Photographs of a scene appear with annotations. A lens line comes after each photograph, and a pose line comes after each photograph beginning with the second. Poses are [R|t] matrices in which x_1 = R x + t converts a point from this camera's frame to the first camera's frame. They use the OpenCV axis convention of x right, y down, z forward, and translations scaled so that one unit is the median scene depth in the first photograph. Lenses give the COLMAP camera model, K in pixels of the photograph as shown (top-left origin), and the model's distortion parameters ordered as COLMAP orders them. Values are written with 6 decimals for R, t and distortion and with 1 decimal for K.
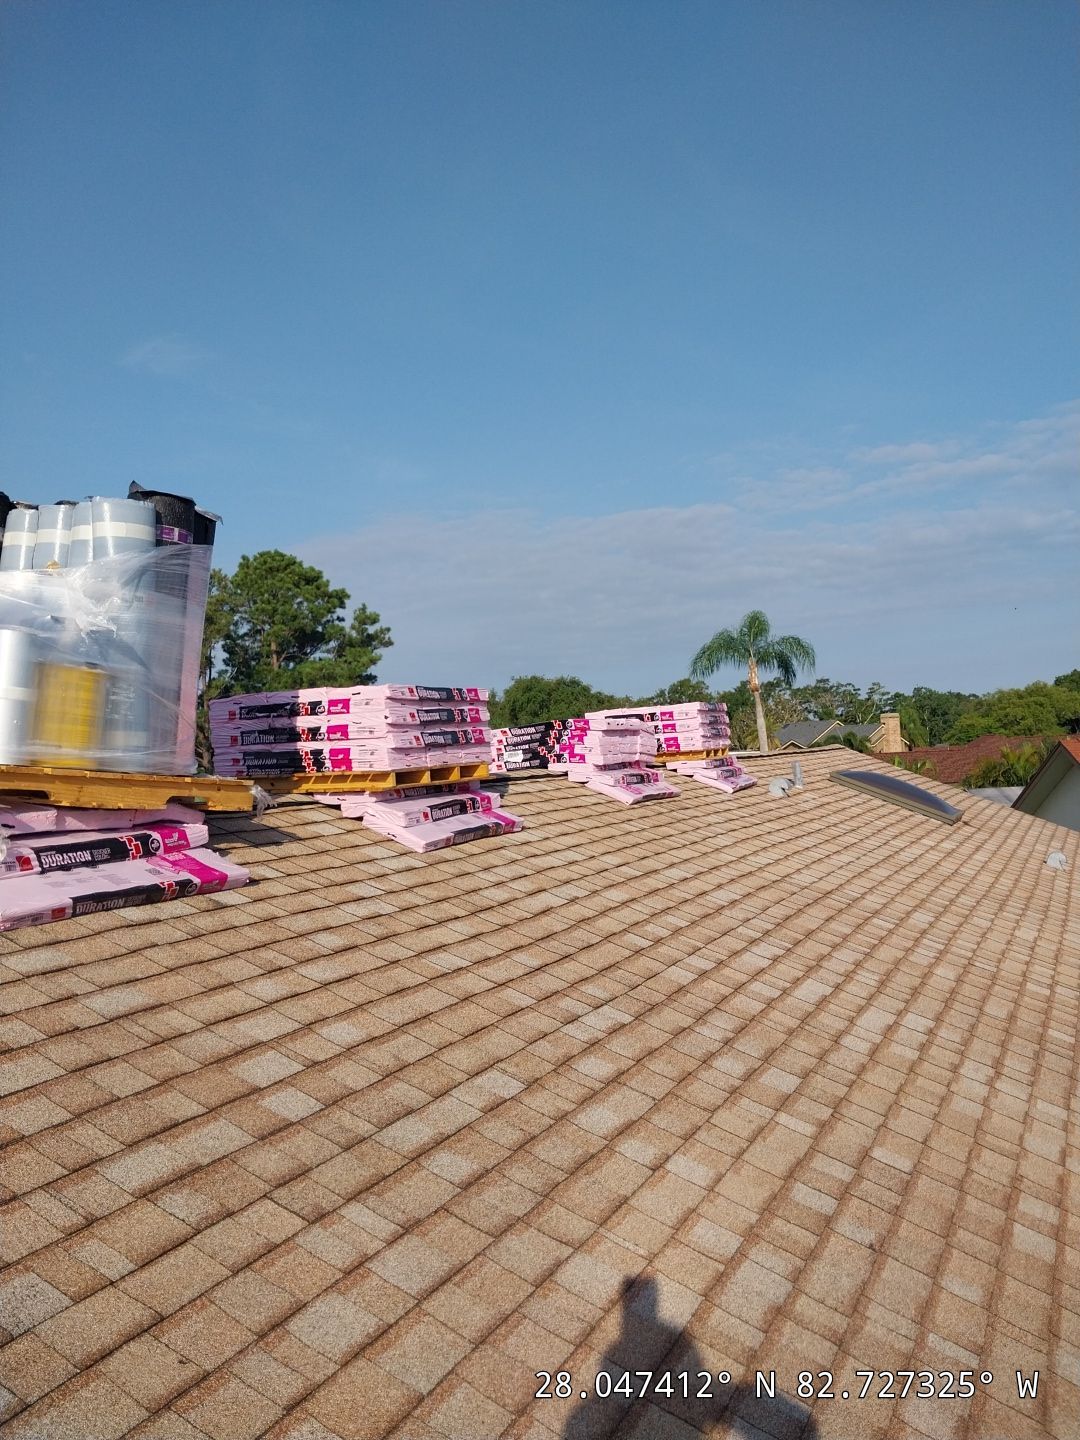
lens RADIAL K [[1114.5, 0, 547.7], [0, 1114.5, 731.8], [0, 0, 1]] dist [0.159465, -0.456979]
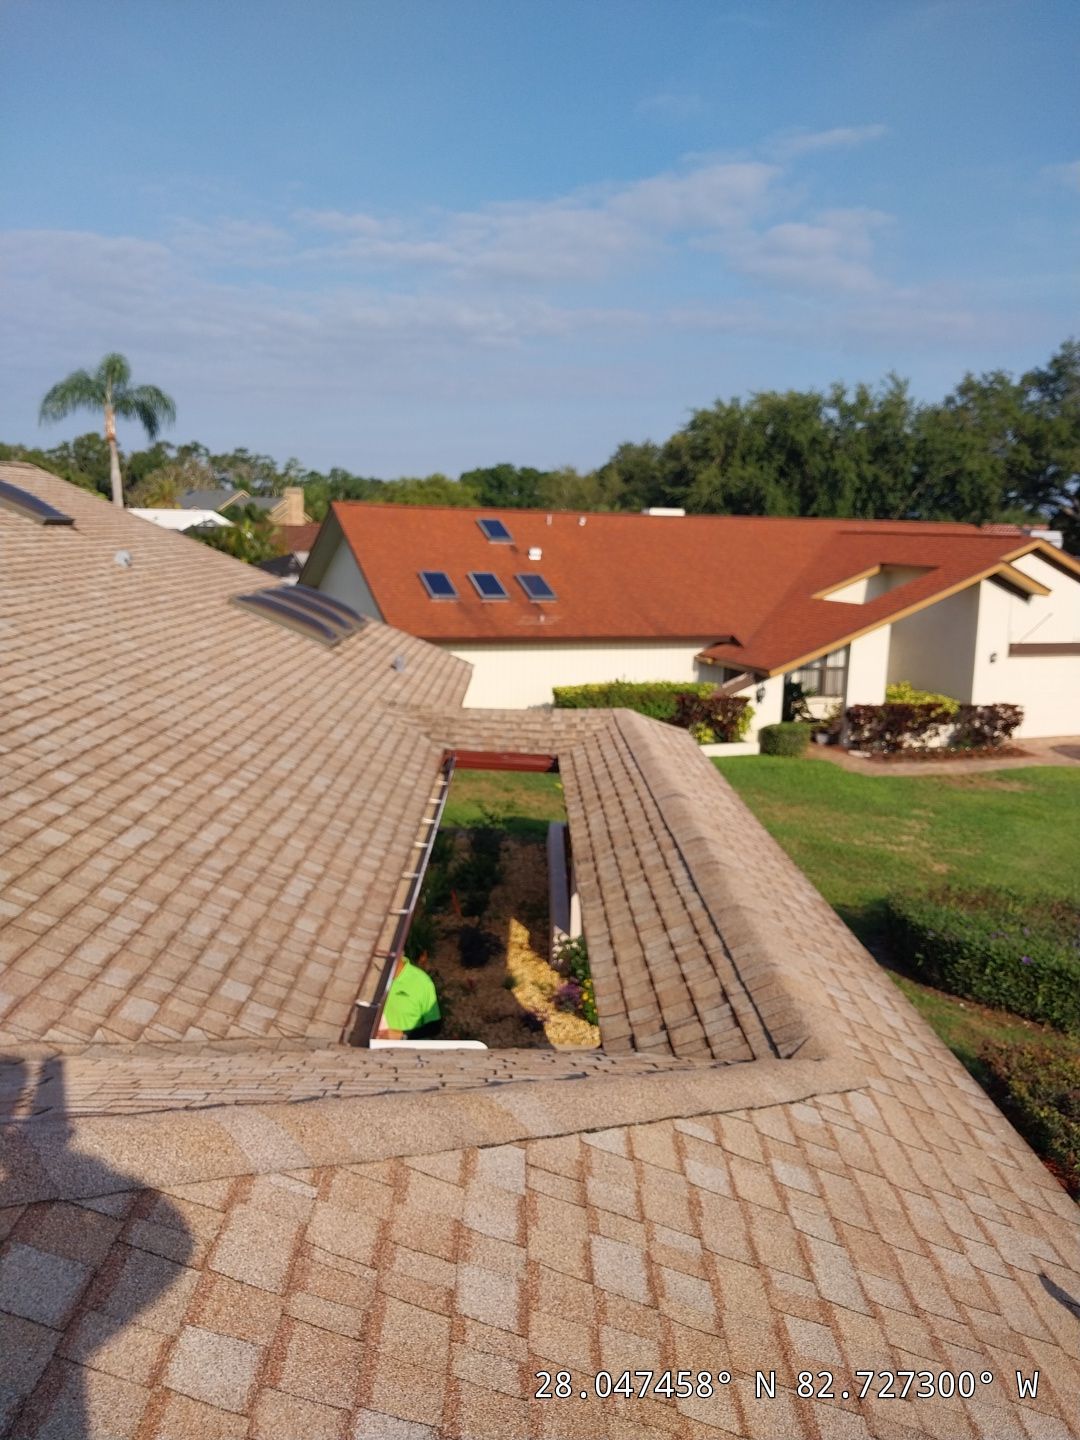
lens RADIAL K [[1114.5, 0, 547.7], [0, 1114.5, 731.8], [0, 0, 1]] dist [0.159465, -0.456979]
pose [[0.880377, -0.006319, 0.474232, 0.077494], [-0.085749, 0.981312, 0.172262, 0.013892], [-0.466458, -0.192321, 0.863383, -0.066366]]
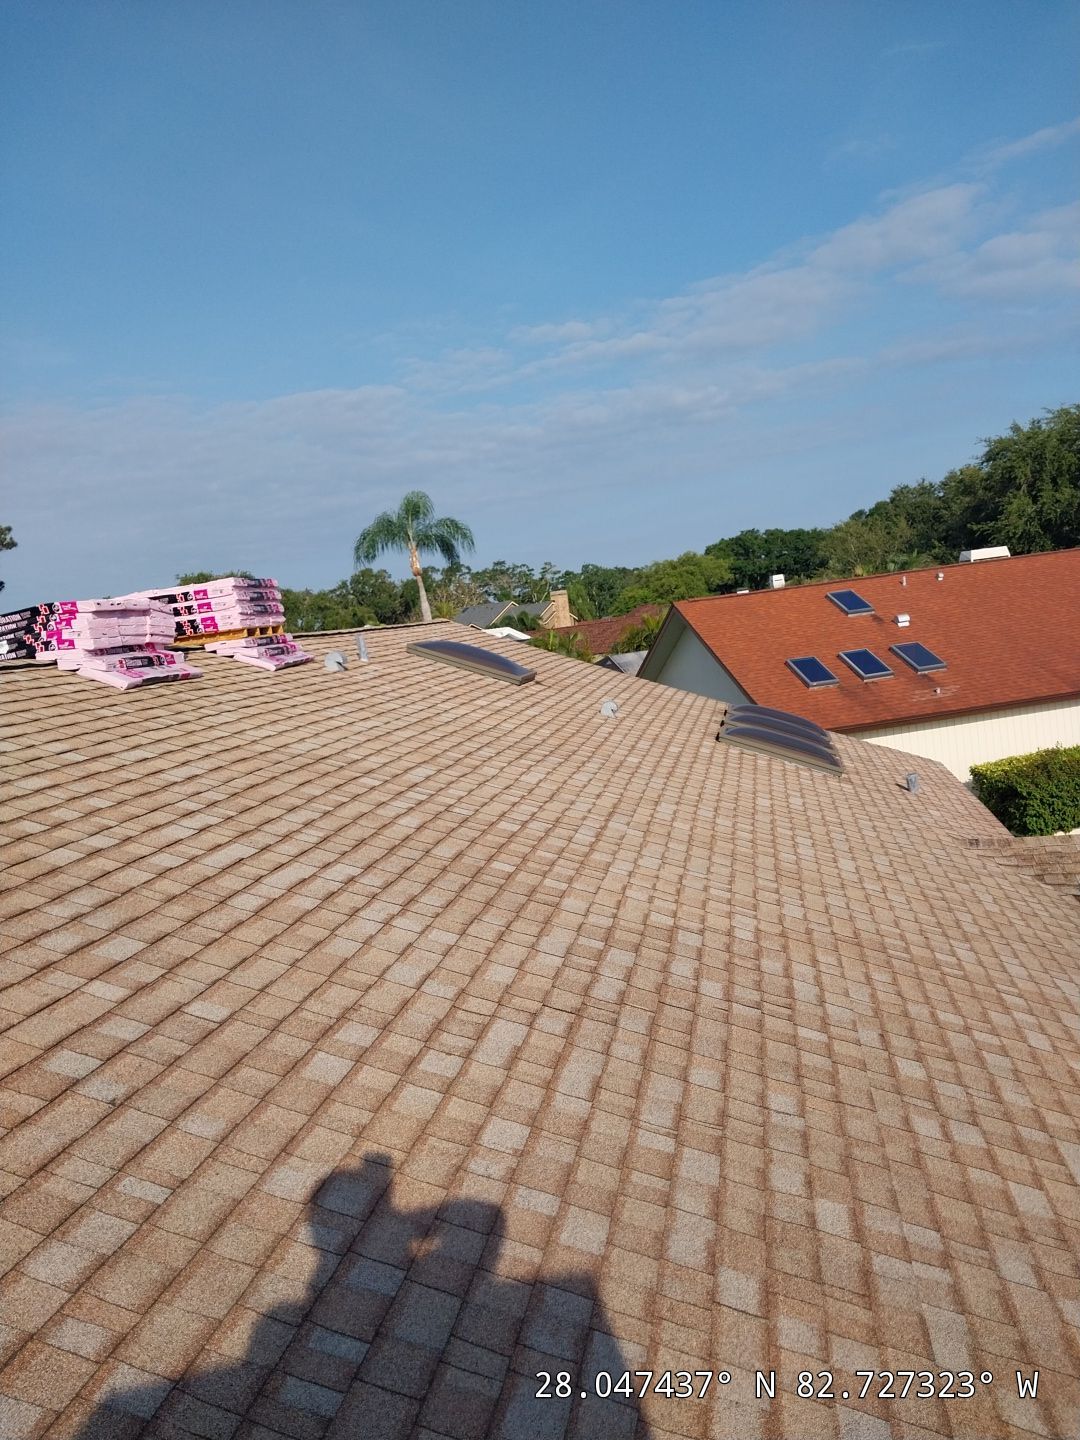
lens RADIAL K [[1094.3, 0, 540.0], [0, 1094.3, 756.8], [0, 0, 1]] dist [0.156919, -0.422909]
pose [[0.961875, -0.102535, 0.253540, 0.033139], [0.070864, 0.988839, 0.131057, 0.004790], [-0.264148, -0.108093, 0.958406, 0.002828]]
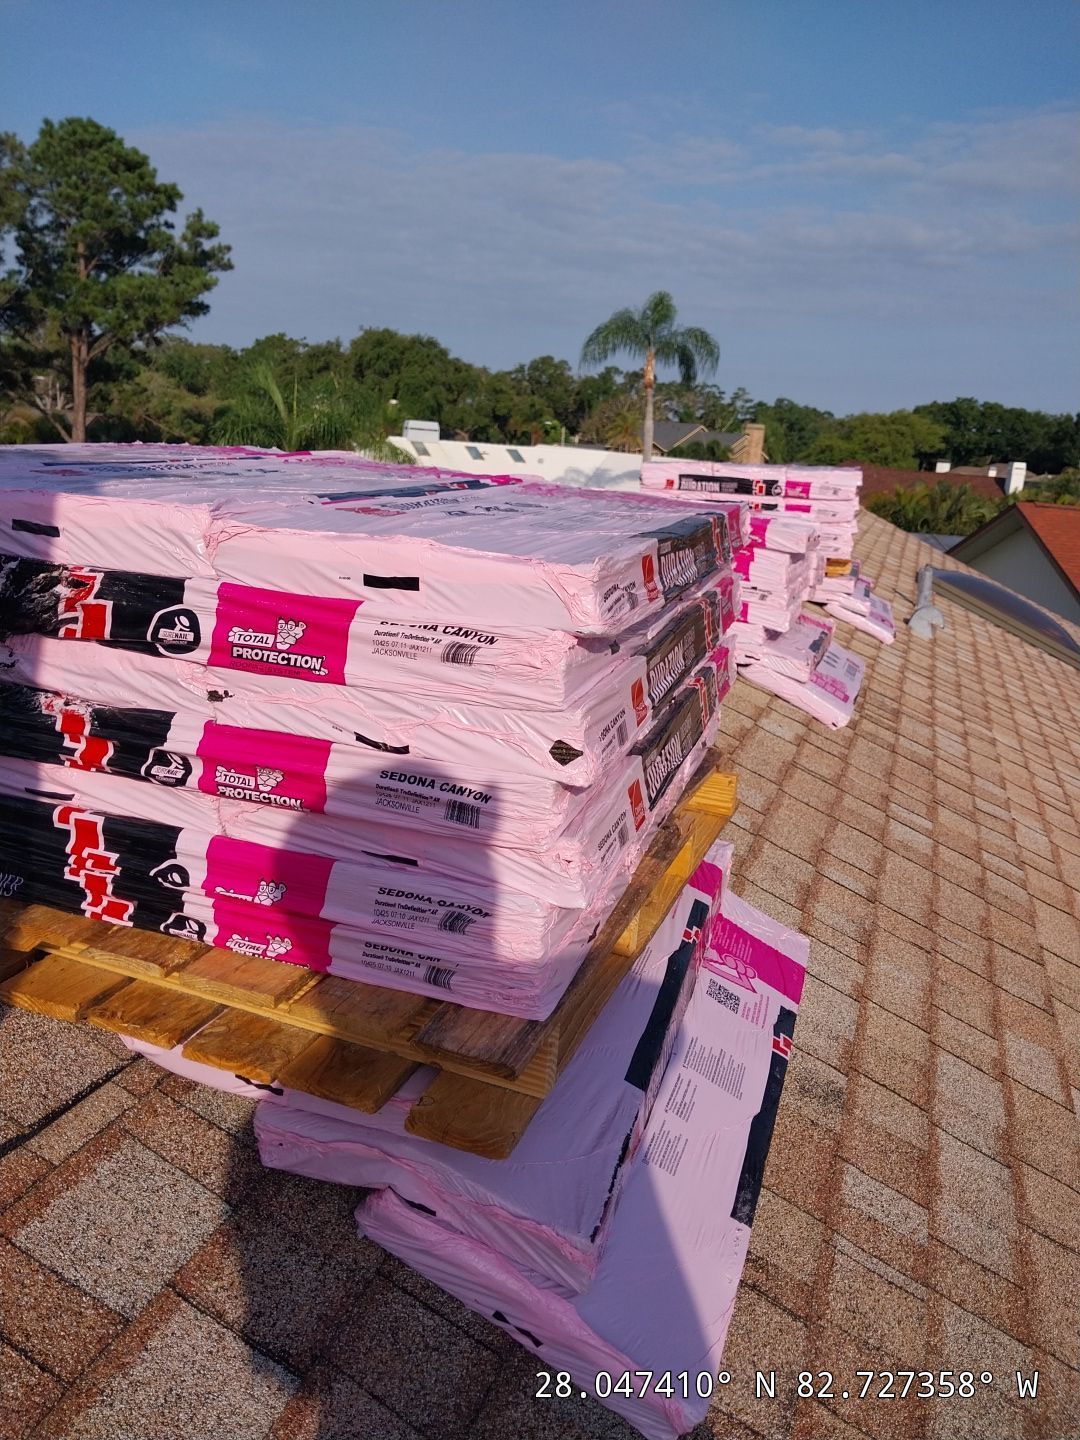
lens RADIAL K [[1127.9, 0, 547.3], [0, 1127.9, 721.1], [0, 0, 1]] dist [0.064553, -0.153119]
pose [[0.982517, 0.088711, 0.163678, -0.024514], [-0.129700, 0.956872, 0.259951, -0.008787], [-0.133558, -0.276635, 0.951649, 0.115902]]
